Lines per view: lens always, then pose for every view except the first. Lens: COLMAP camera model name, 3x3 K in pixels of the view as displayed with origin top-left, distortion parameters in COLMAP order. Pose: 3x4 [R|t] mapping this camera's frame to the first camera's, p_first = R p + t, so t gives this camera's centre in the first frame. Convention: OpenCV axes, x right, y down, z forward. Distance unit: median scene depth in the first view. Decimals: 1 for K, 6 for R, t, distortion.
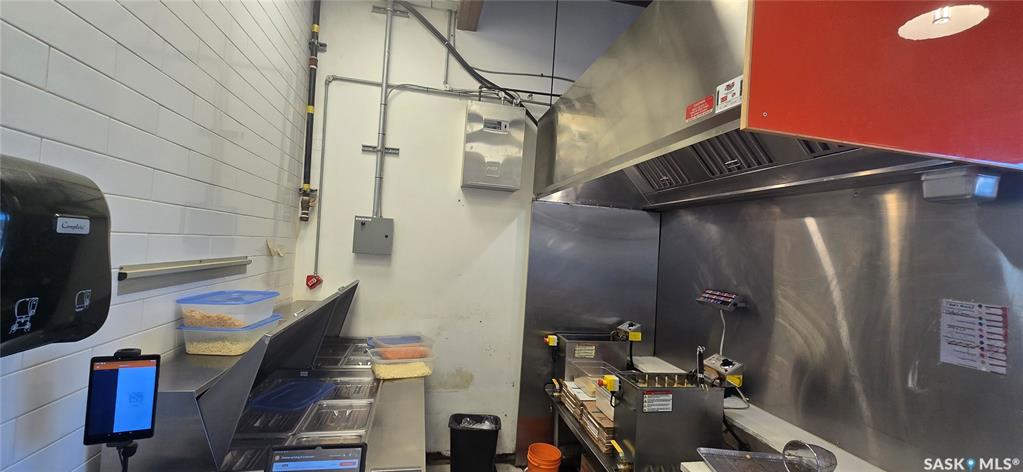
lens RADIAL K [[420.1, 0, 508.2], [0, 420.1, 239.4], [0, 0, 1]] dist [0.001403, 0.000638]
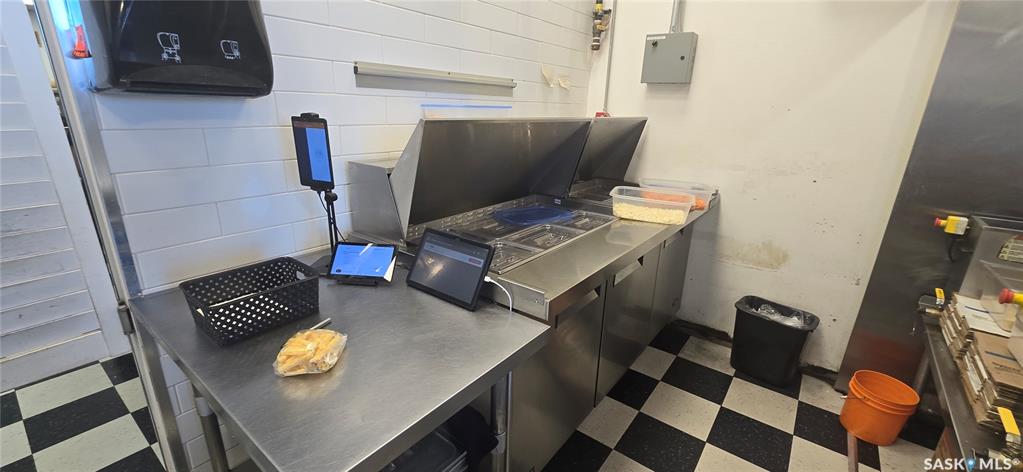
lens RADIAL K [[420.1, 0, 507.9], [0, 420.1, 240.8], [0, 0, 1]] dist [0.001403, 0.000638]
pose [[0.649797, 0.195678, -0.734489, 0.140879], [0.022354, 0.960958, 0.275789, 0.096963], [0.759779, -0.195626, 0.620054, 0.200951]]
